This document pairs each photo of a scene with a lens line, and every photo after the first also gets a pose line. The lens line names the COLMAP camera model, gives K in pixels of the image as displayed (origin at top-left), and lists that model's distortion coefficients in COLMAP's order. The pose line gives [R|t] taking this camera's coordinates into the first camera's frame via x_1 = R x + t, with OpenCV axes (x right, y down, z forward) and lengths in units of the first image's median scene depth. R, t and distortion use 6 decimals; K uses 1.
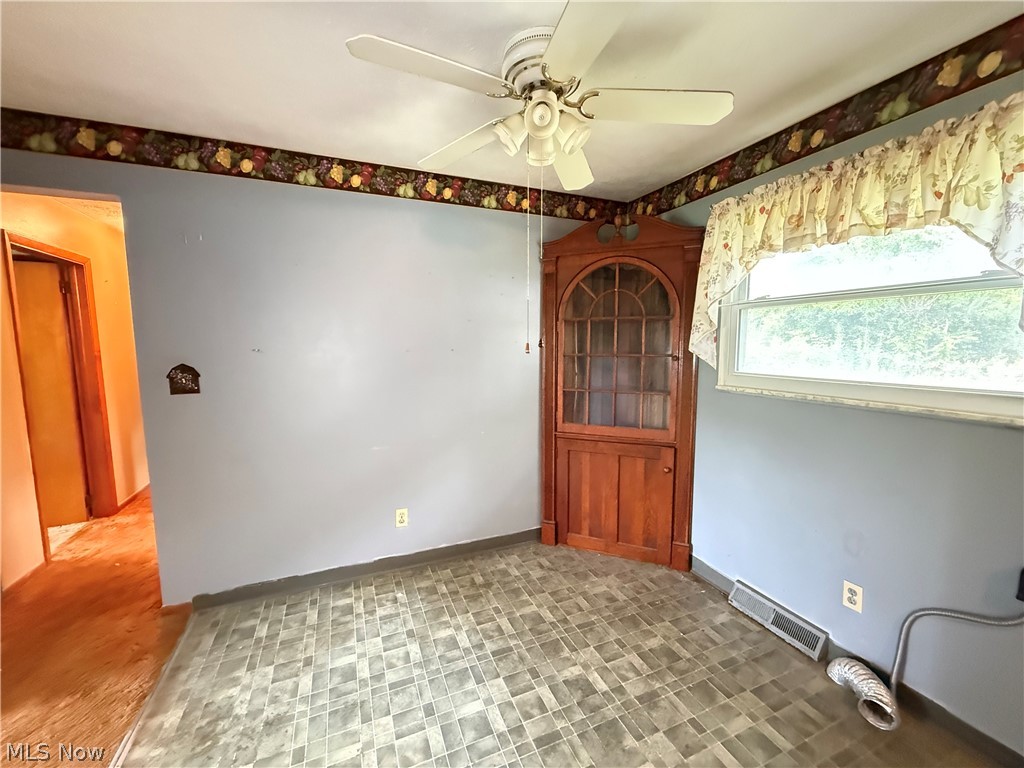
lens RADIAL K [[409.6, 0, 511.3], [0, 409.6, 385.6], [0, 0, 1]] dist [-0.000430, 0.000390]
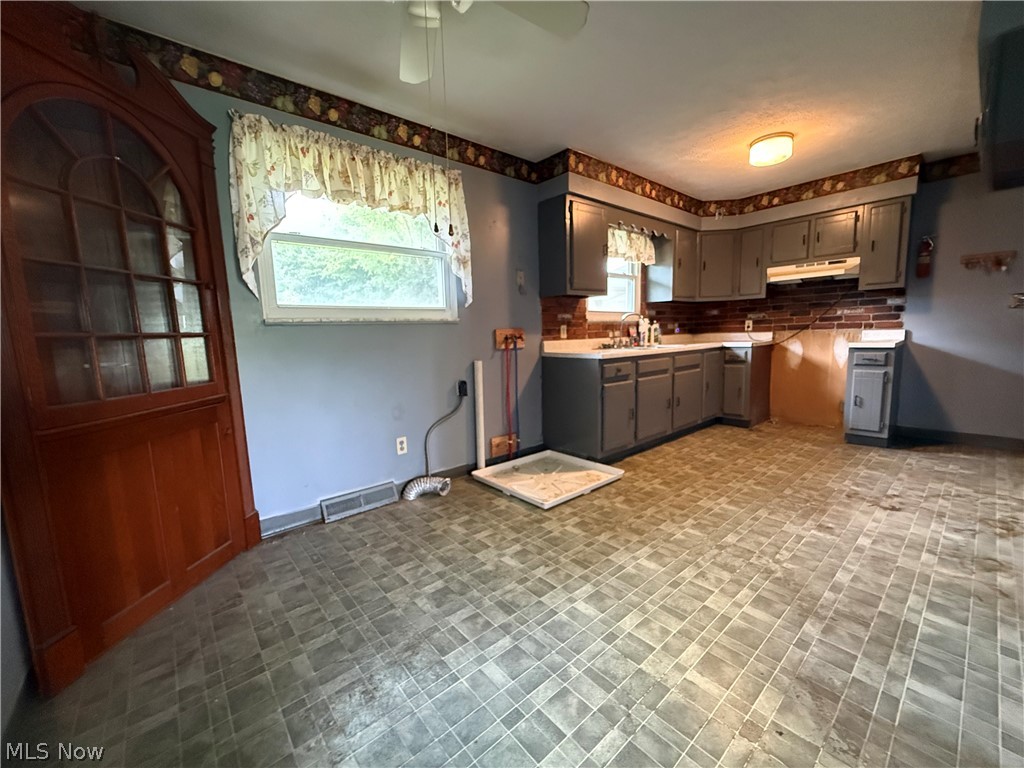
lens RADIAL K [[409.6, 0, 510.5], [0, 409.6, 385.9], [0, 0, 1]] dist [-0.000430, 0.000390]
pose [[-0.309298, -0.112659, 0.944268, -0.634653], [0.130558, 0.978525, 0.159511, 0.081436], [-0.941960, 0.172619, -0.287948, 0.865123]]
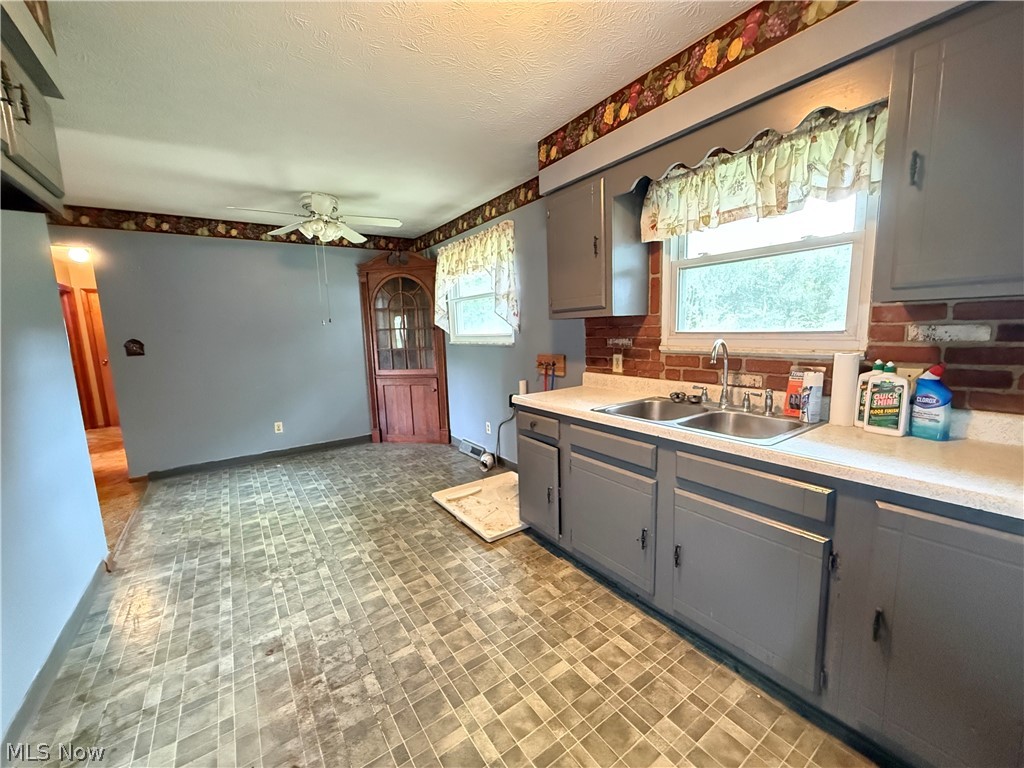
lens RADIAL K [[409.6, 0, 511.2], [0, 409.6, 385.8], [0, 0, 1]] dist [-0.000430, 0.000390]
pose [[0.976916, -0.058239, 0.205531, 0.422685], [0.052051, 0.998017, 0.035391, 0.172822], [-0.207184, -0.023876, 0.978011, -1.081754]]
